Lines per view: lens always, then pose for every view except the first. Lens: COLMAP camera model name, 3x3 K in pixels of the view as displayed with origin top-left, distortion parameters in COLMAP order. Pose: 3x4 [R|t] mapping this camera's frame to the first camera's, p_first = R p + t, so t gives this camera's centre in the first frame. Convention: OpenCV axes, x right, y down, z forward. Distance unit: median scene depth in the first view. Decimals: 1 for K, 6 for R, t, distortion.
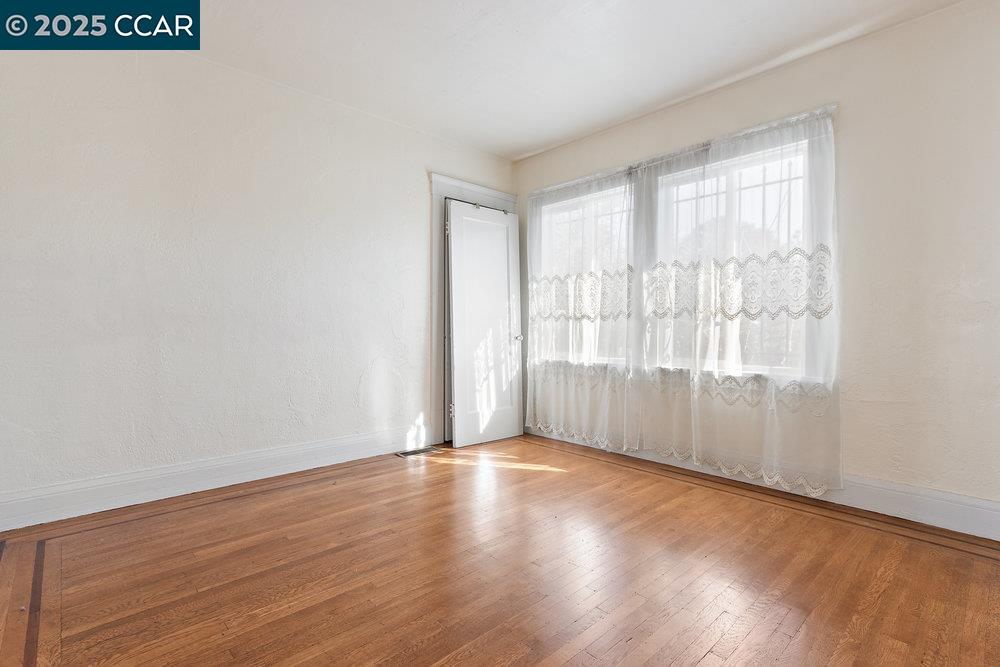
lens RADIAL K [[467.8, 0, 498.9], [0, 467.8, 321.7], [0, 0, 1]] dist [0.002347, 0.000095]
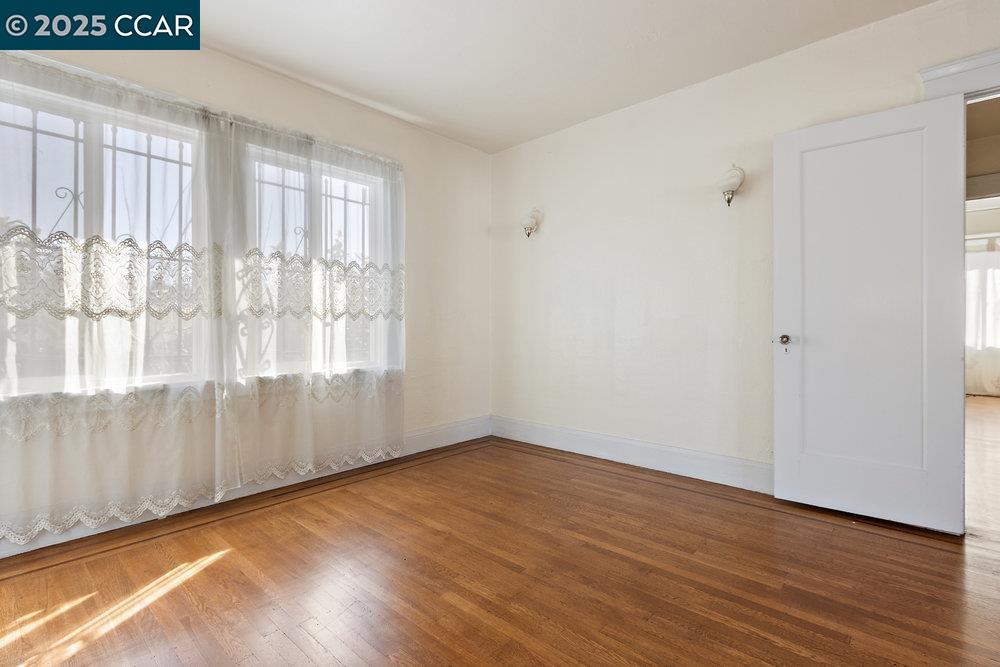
lens RADIAL K [[473.2, 0, 502.2], [0, 473.2, 315.8], [0, 0, 1]] dist [0.002475, -0.000314]
pose [[-0.081489, 0.019936, 0.996475, -0.520901], [-0.005432, 0.999776, -0.020446, 0.004980], [-0.996659, -0.007079, -0.081362, 0.639336]]
